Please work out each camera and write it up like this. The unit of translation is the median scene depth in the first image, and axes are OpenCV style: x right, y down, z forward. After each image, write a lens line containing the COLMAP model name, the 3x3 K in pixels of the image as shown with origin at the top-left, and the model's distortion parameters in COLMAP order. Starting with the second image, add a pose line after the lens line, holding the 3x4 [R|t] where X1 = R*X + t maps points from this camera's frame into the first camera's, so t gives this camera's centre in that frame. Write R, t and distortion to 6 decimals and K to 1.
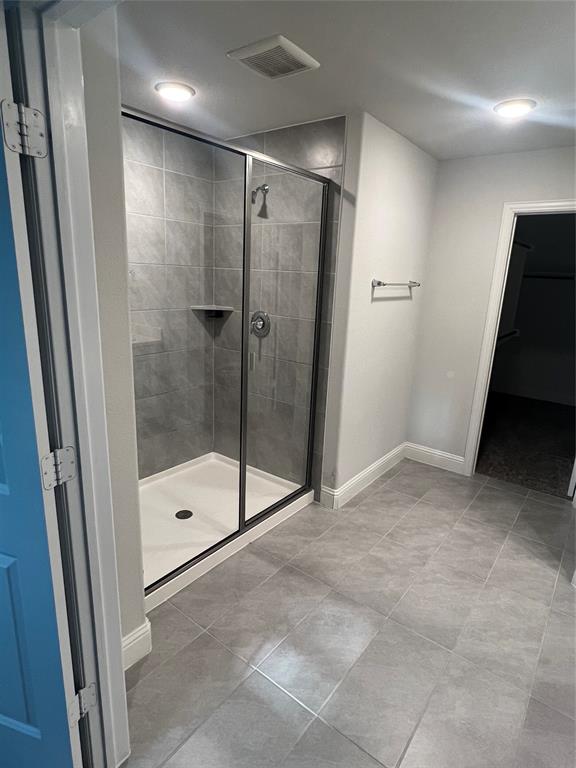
lens RADIAL K [[431.8, 0, 288.0], [0, 431.8, 384.0], [0, 0, 1]] dist [-0.006116, 0.001410]
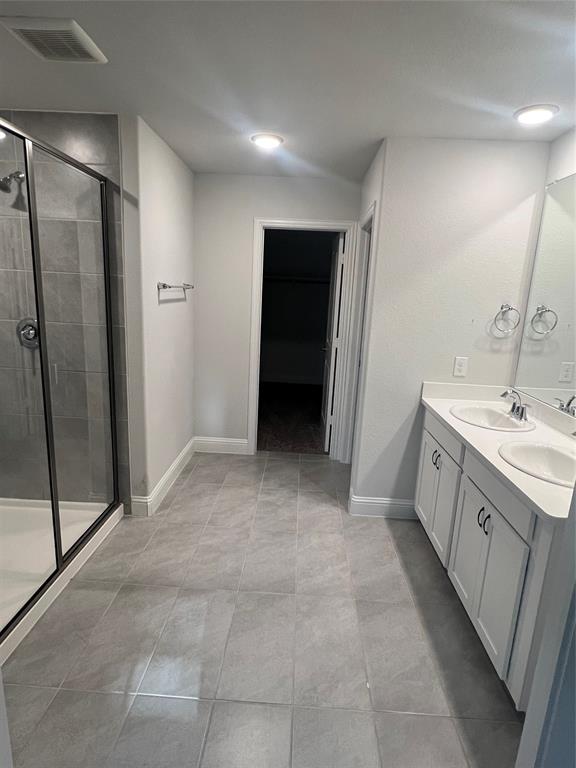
lens RADIAL K [[431.8, 0, 288.0], [0, 431.8, 384.0], [0, 0, 1]] dist [-0.006116, 0.001410]
pose [[0.811221, -0.130083, 0.570087, -0.169002], [0.133433, 0.990399, 0.036117, -0.000358], [-0.569312, 0.046770, 0.820790, 0.004232]]
